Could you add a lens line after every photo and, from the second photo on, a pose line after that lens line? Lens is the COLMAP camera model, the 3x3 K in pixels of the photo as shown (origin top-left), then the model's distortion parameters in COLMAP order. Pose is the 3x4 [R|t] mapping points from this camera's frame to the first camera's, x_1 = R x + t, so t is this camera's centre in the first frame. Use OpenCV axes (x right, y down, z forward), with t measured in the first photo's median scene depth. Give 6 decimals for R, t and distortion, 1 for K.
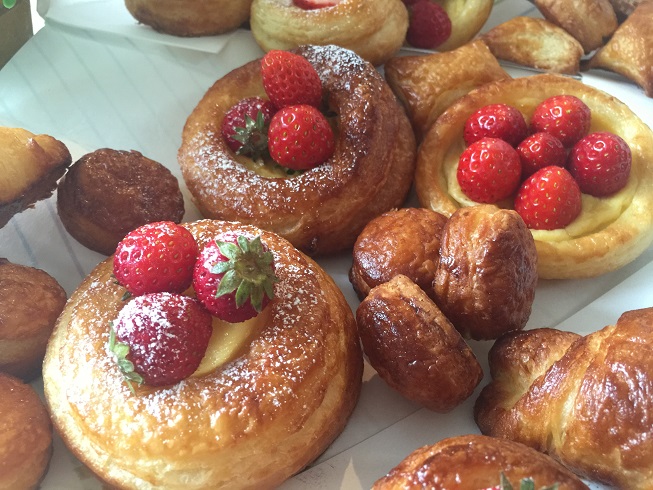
lens RADIAL K [[555.2, 0, 323.8], [0, 555.2, 242.1], [0, 0, 1]] dist [0.017056, -0.010605]
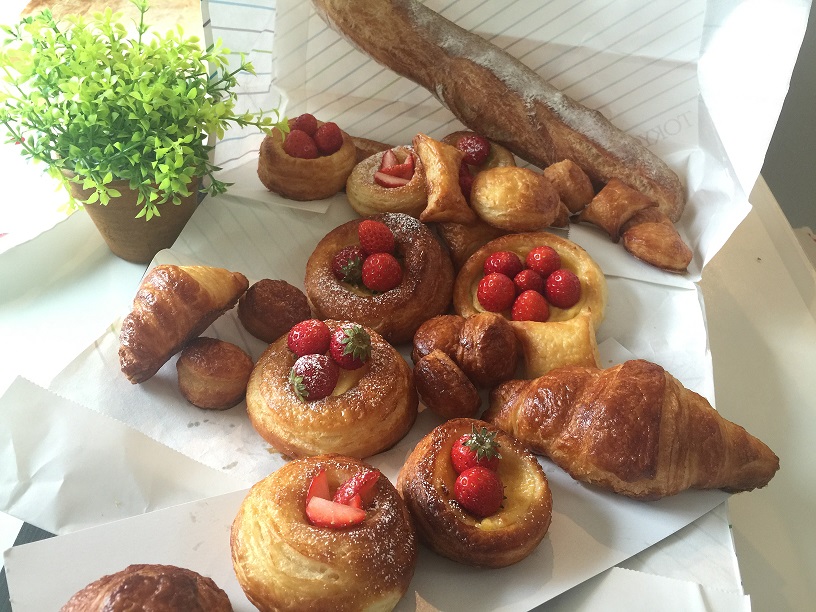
lens RADIAL K [[693.8, 0, 407.5], [0, 693.8, 306.7], [0, 0, 1]] dist [0.017056, -0.010605]
pose [[0.999780, 0.001981, 0.020887, -0.008936], [0.000014, 0.995471, -0.095066, 0.117395], [-0.020981, 0.095046, 0.995252, -1.107732]]
